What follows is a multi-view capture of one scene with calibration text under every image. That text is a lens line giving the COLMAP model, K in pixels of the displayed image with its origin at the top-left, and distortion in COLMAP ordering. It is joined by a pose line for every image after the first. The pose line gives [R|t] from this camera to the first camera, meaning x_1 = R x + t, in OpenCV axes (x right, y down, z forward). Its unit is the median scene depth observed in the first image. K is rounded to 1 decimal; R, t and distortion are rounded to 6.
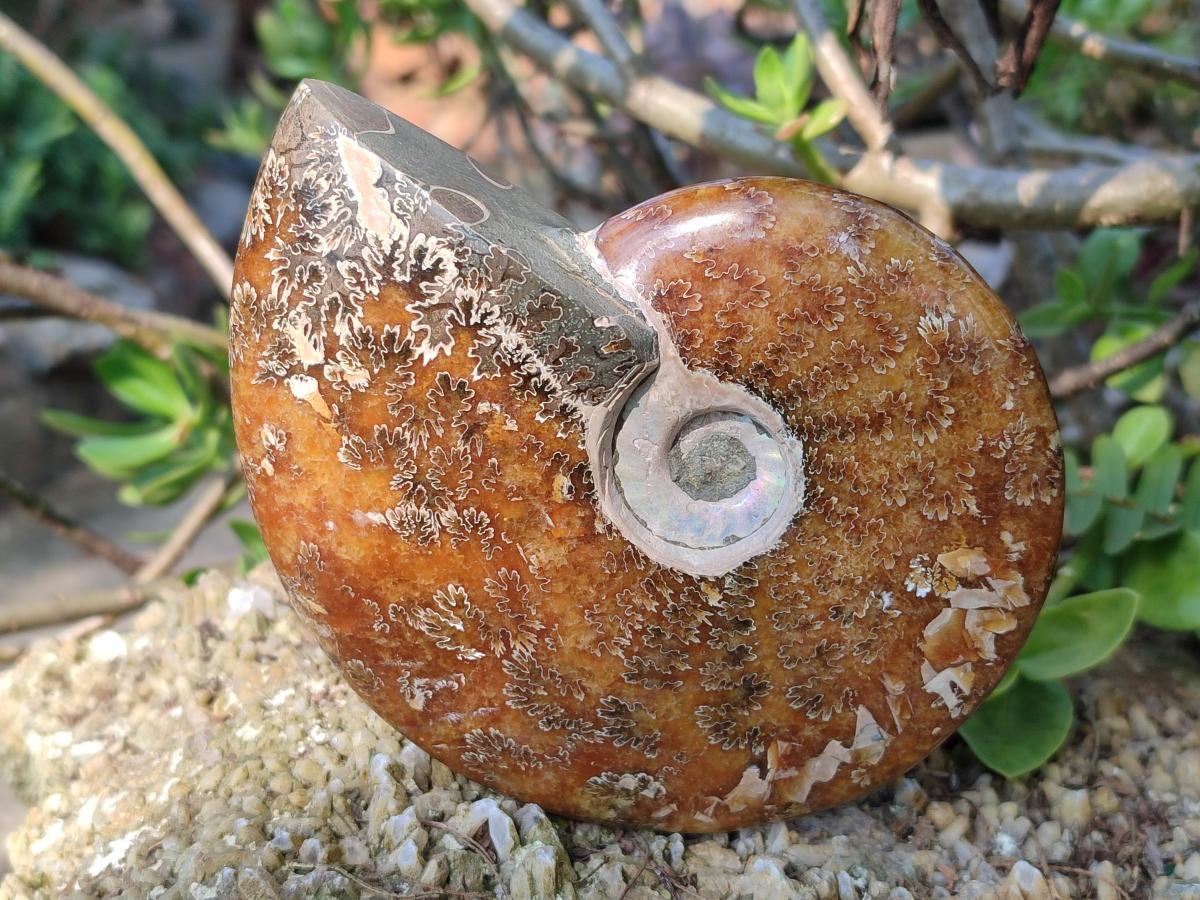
lens RADIAL K [[1757.8, 0, 595.0], [0, 1757.8, 448.1], [0, 0, 1]] dist [0.355038, -2.509575]
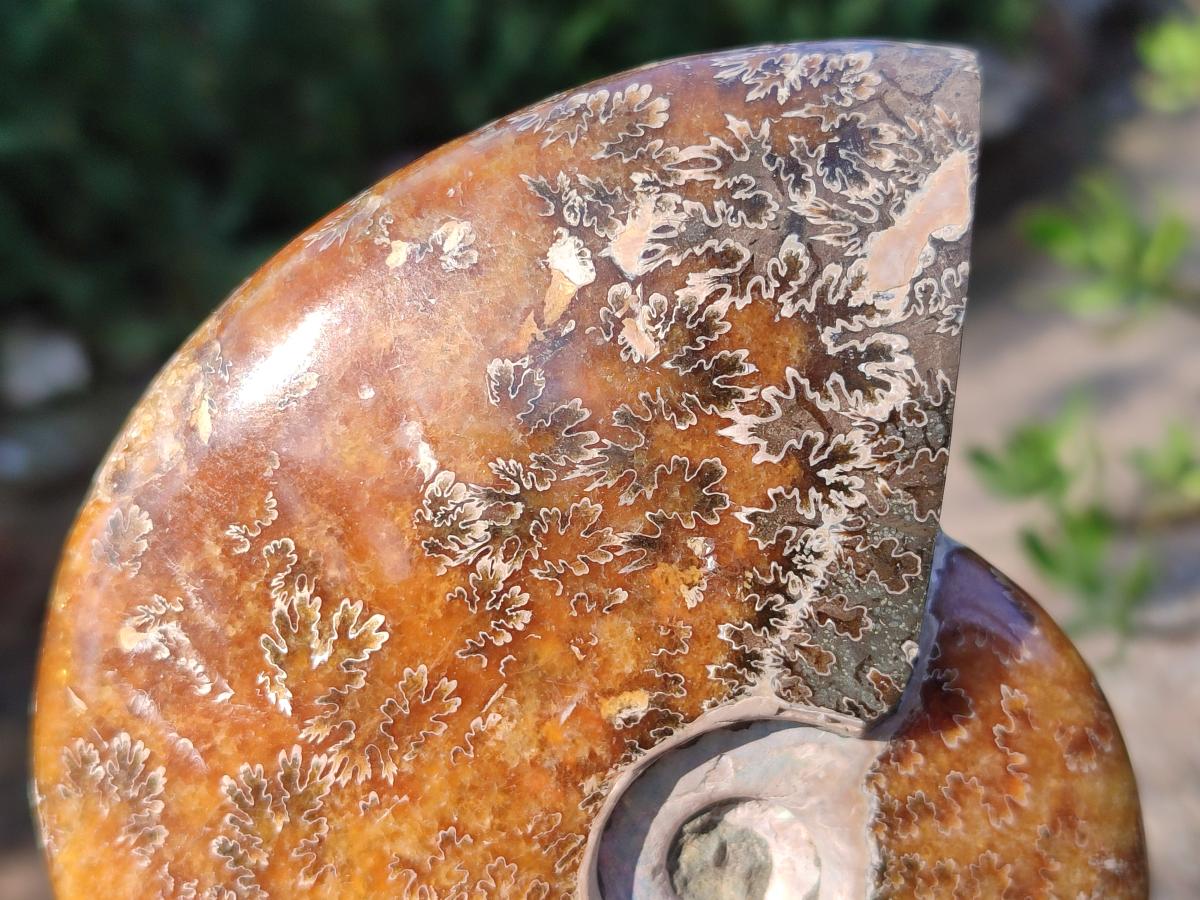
lens RADIAL K [[1874.3, 0, 592.6], [0, 1874.3, 449.5], [0, 0, 1]] dist [0.305255, -2.382873]
pose [[0.424164, 0.864639, 0.269228, -0.287056], [-0.828845, 0.490438, -0.269235, 0.170417], [-0.364830, -0.108949, 0.924678, 0.395758]]
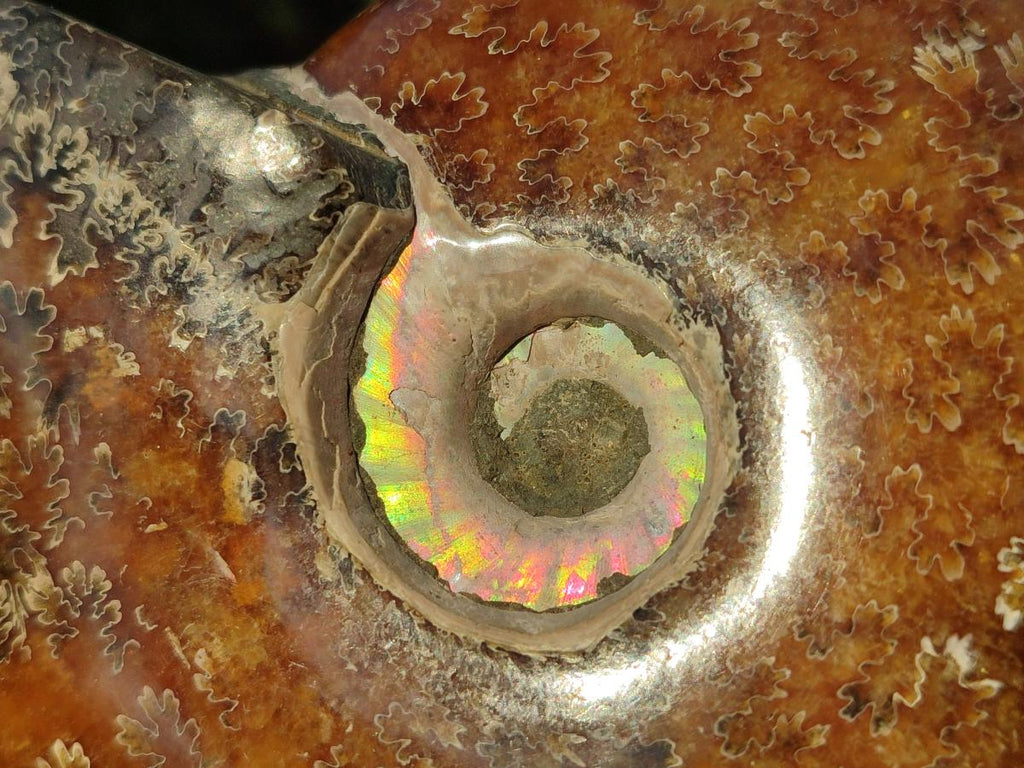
lens RADIAL K [[1599.4, 0, 505.7], [0, 1599.4, 383.6], [0, 0, 1]] dist [0.305255, -2.382873]
pose [[0.982083, -0.130293, -0.136150, 0.118532], [0.062579, 0.906960, -0.416543, 0.187800], [0.177755, 0.400560, 0.898863, 0.606233]]
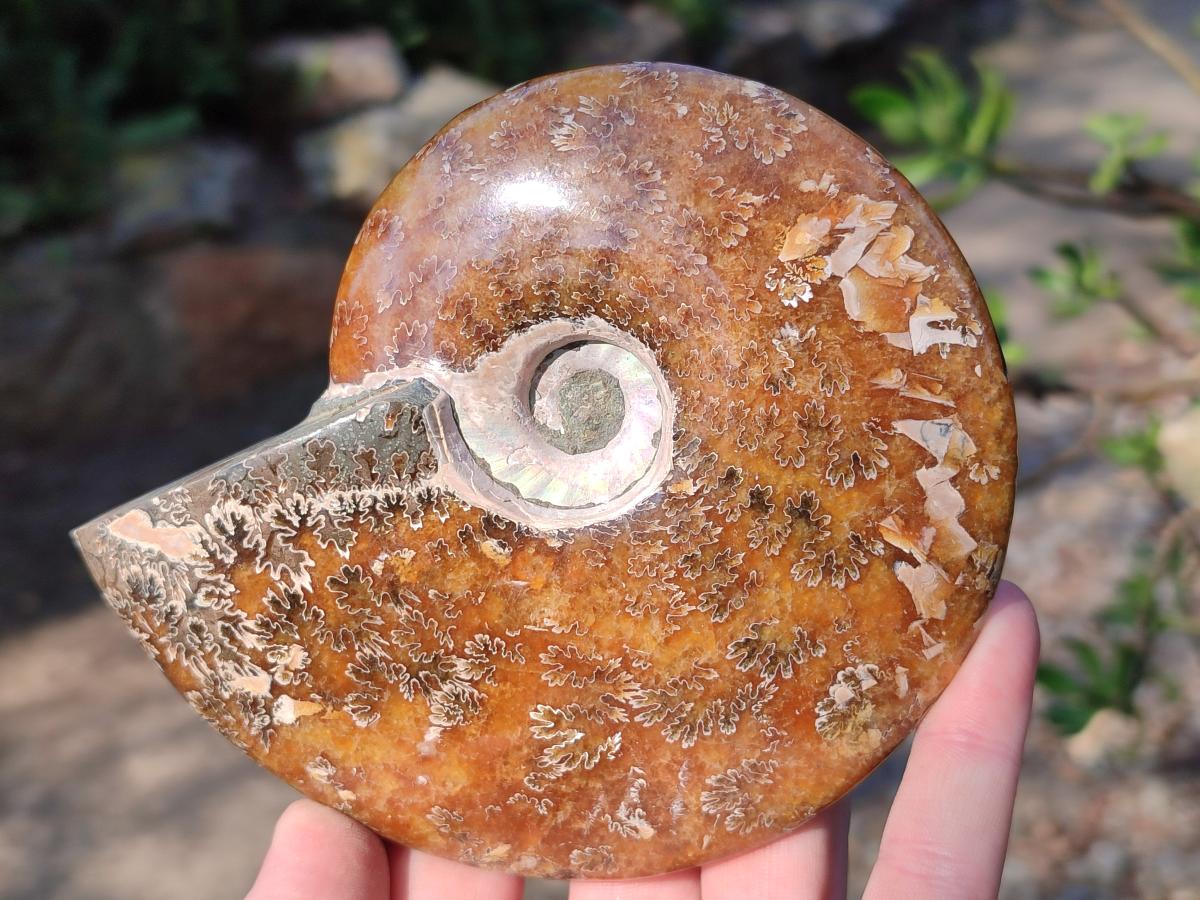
lens RADIAL K [[1757.8, 0, 595.0], [0, 1757.8, 448.1], [0, 0, 1]] dist [0.355038, -2.509575]
pose [[0.553296, -0.825611, -0.110587, 0.163212], [0.753914, 0.552798, -0.355004, 0.373022], [0.354228, 0.113050, 0.928301, 0.131258]]
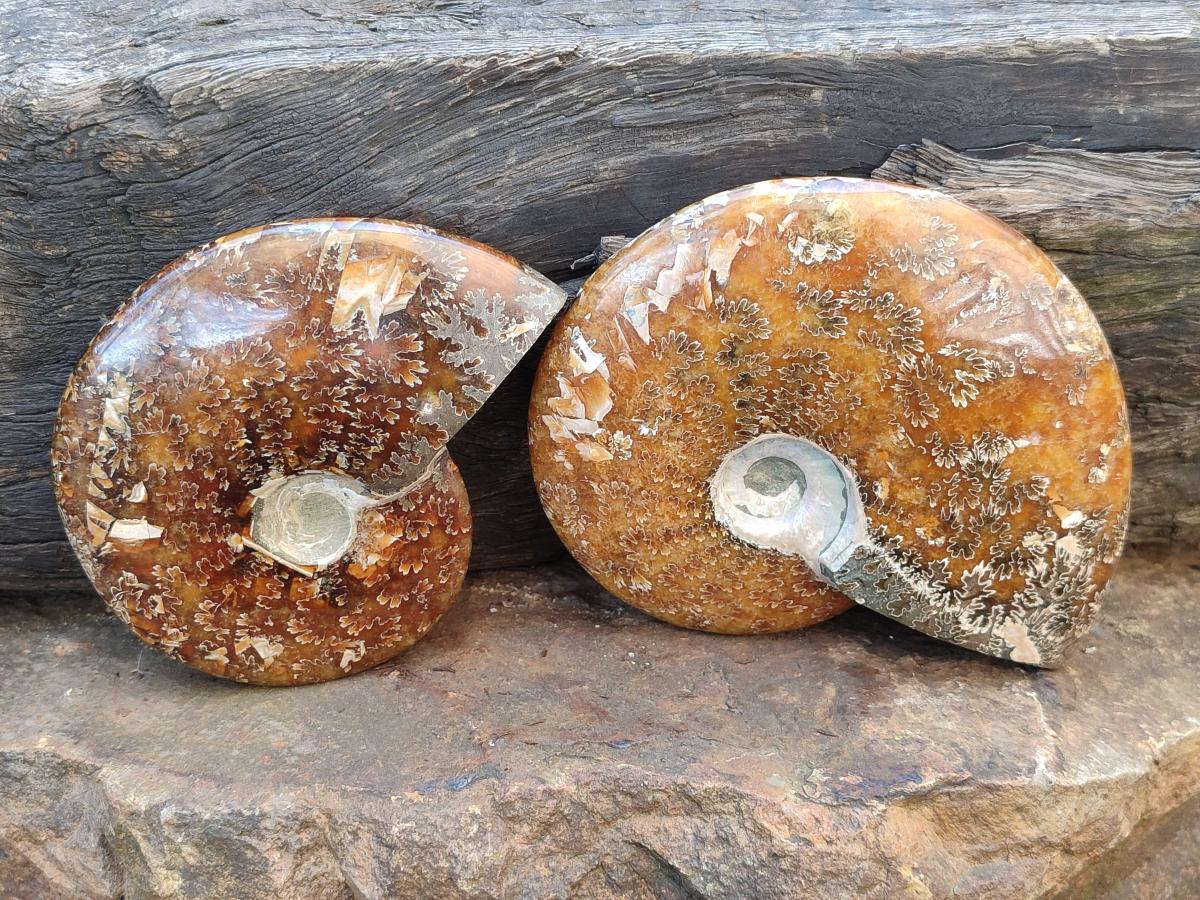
lens RADIAL K [[1757.8, 0, 595.0], [0, 1757.8, 448.1], [0, 0, 1]] dist [0.355038, -2.509575]
pose [[-0.980924, 0.032454, 0.191662, -0.066615], [-0.160582, -0.690929, -0.704862, 1.087973], [0.109549, -0.722194, 0.682960, 0.032968]]
